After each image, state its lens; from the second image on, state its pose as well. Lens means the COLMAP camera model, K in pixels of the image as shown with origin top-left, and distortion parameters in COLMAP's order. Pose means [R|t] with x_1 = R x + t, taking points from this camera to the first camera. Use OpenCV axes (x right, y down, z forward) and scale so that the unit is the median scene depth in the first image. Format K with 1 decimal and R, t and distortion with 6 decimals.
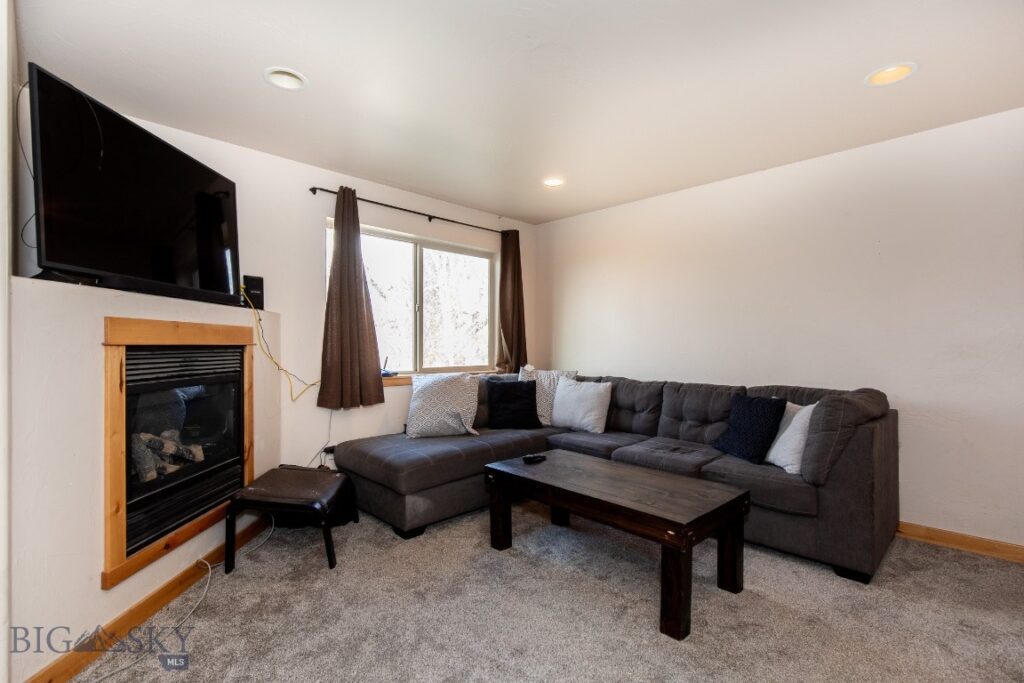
lens RADIAL K [[454.5, 0, 512.0], [0, 454.5, 341.5], [0, 0, 1]] dist [0.003609, -0.000078]
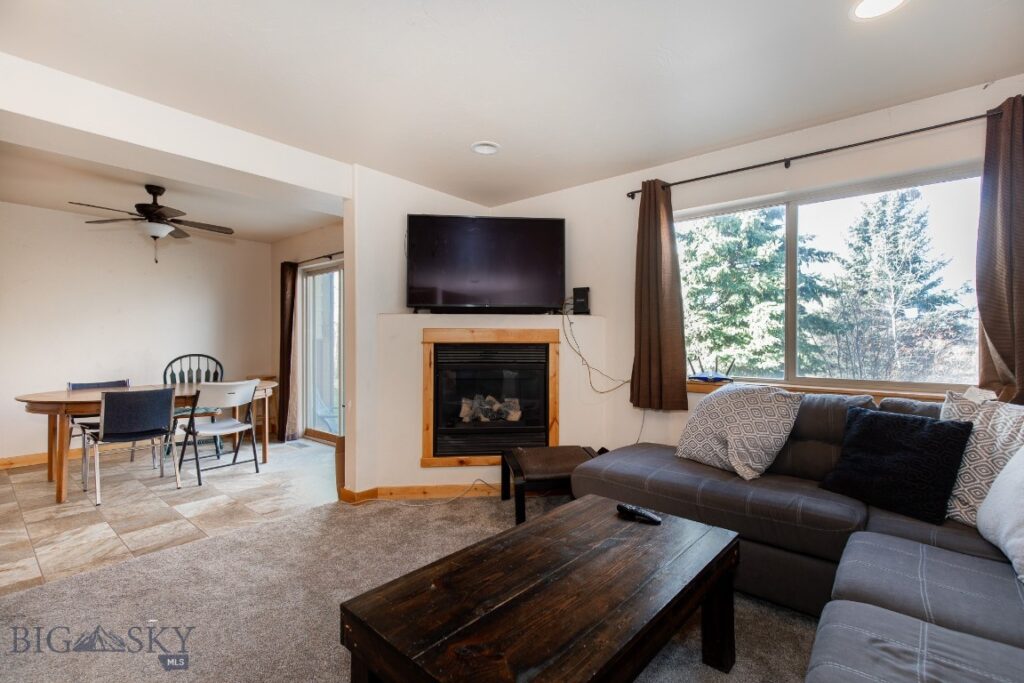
lens RADIAL K [[454.5, 0, 512.0], [0, 454.5, 341.5], [0, 0, 1]] dist [0.003609, -0.000078]
pose [[0.104973, -0.000964, -0.994475, 0.655812], [0.004703, 0.999989, -0.000473, 0.002264], [0.994464, -0.004627, 0.104976, 0.703480]]
